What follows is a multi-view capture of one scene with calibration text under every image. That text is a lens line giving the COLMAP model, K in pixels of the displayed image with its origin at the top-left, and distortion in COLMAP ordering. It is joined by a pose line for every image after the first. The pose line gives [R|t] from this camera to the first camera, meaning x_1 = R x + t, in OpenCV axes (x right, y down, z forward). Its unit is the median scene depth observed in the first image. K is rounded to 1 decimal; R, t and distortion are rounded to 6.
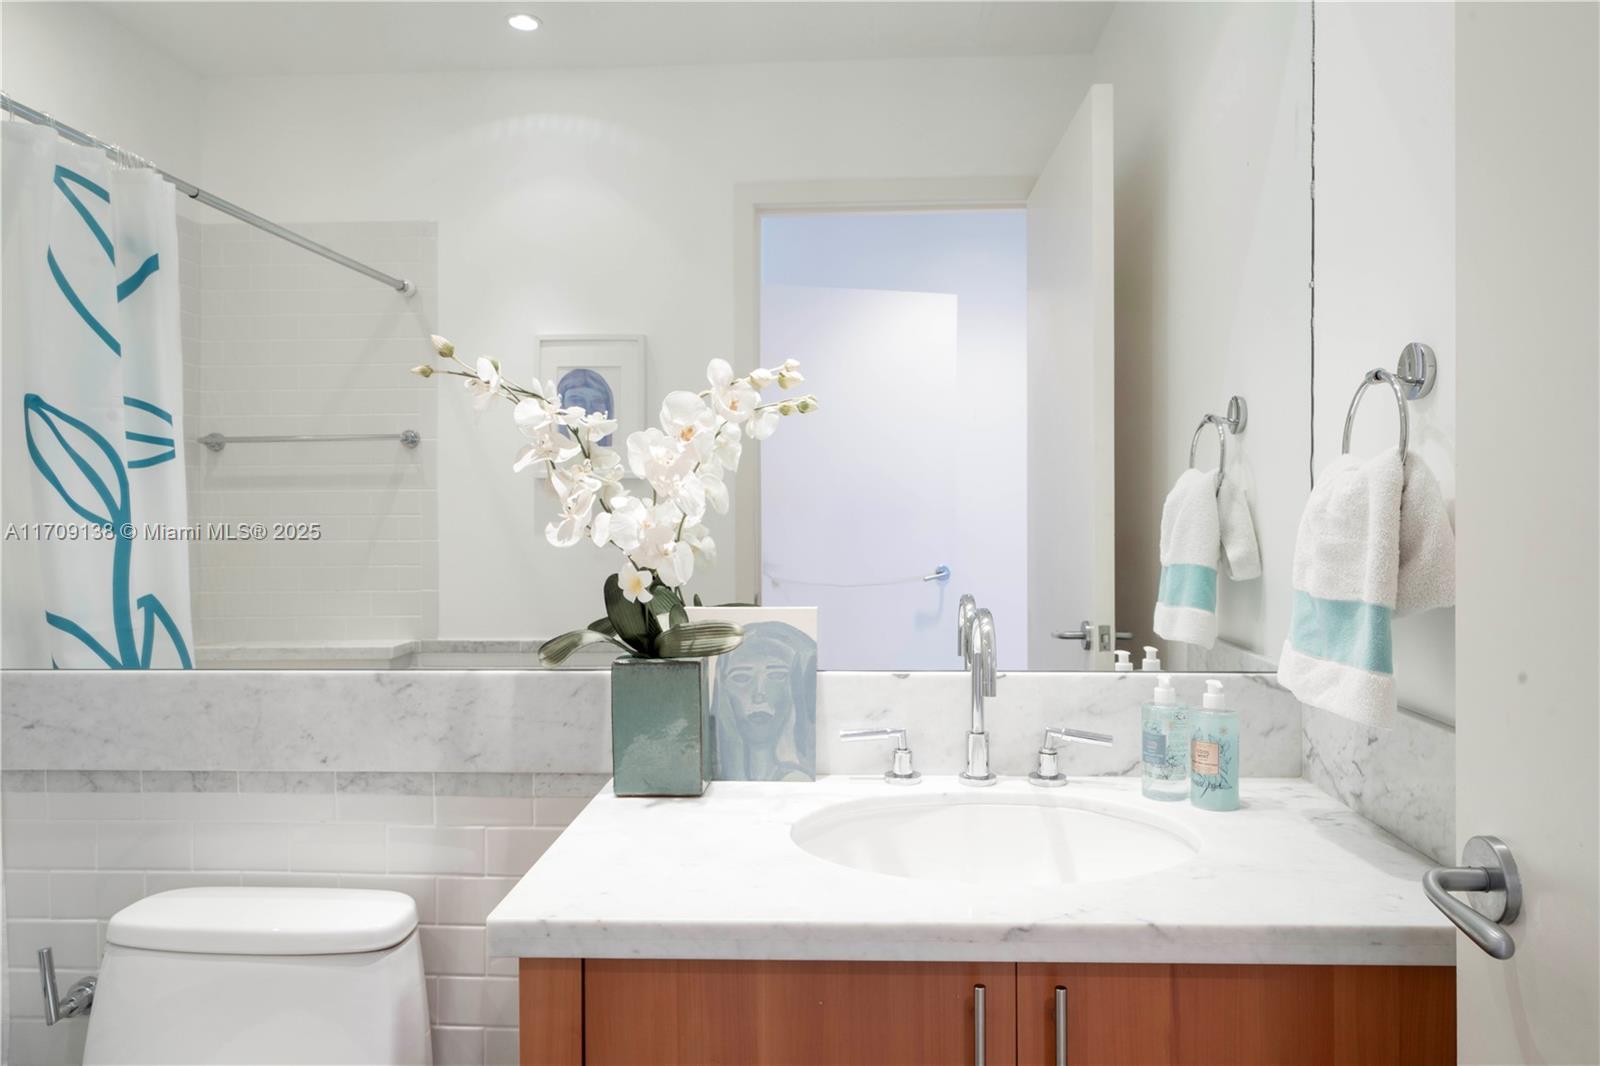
lens RADIAL K [[1057.2, 0, 800.0], [0, 1057.2, 512.6], [0, 0, 1]] dist [0.003558, 0.000300]
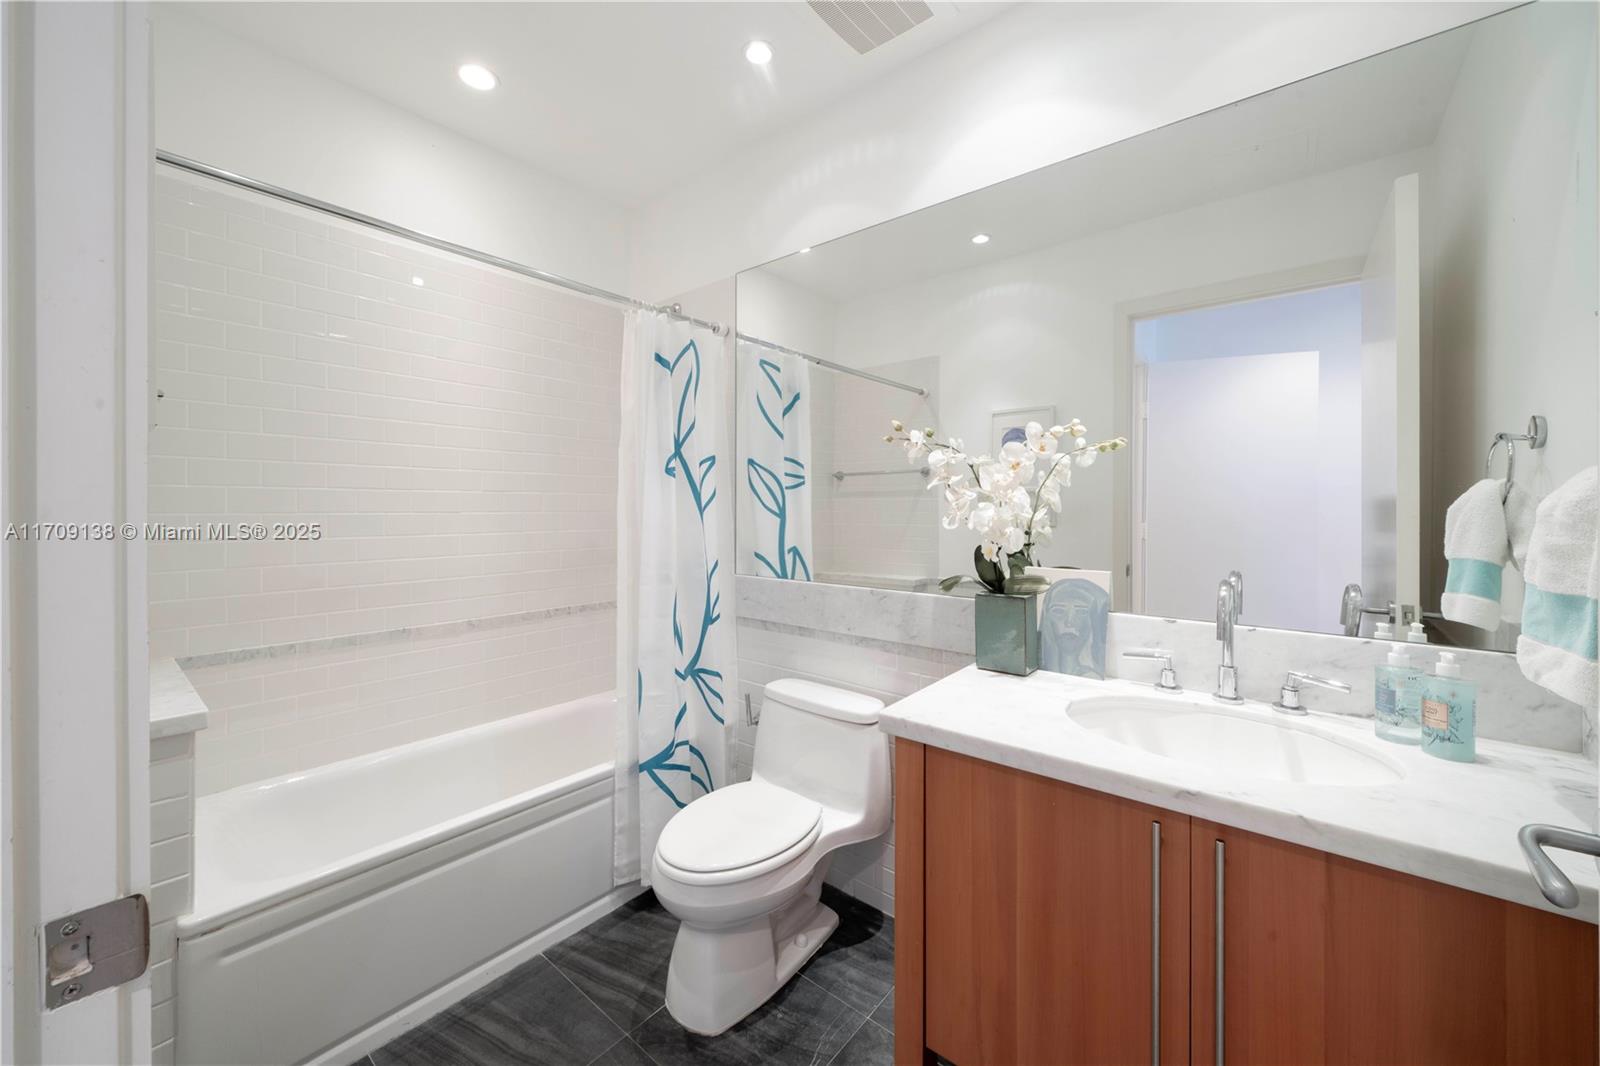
lens RADIAL K [[604.4, 0, 799.8], [0, 604.4, 508.1], [0, 0, 1]] dist [-0.000146, 0.000006]
pose [[0.800080, 0.007023, -0.599852, 0.191377], [-0.009922, 0.999950, -0.001527, -0.000311], [0.599811, 0.007173, 0.800109, -0.008893]]
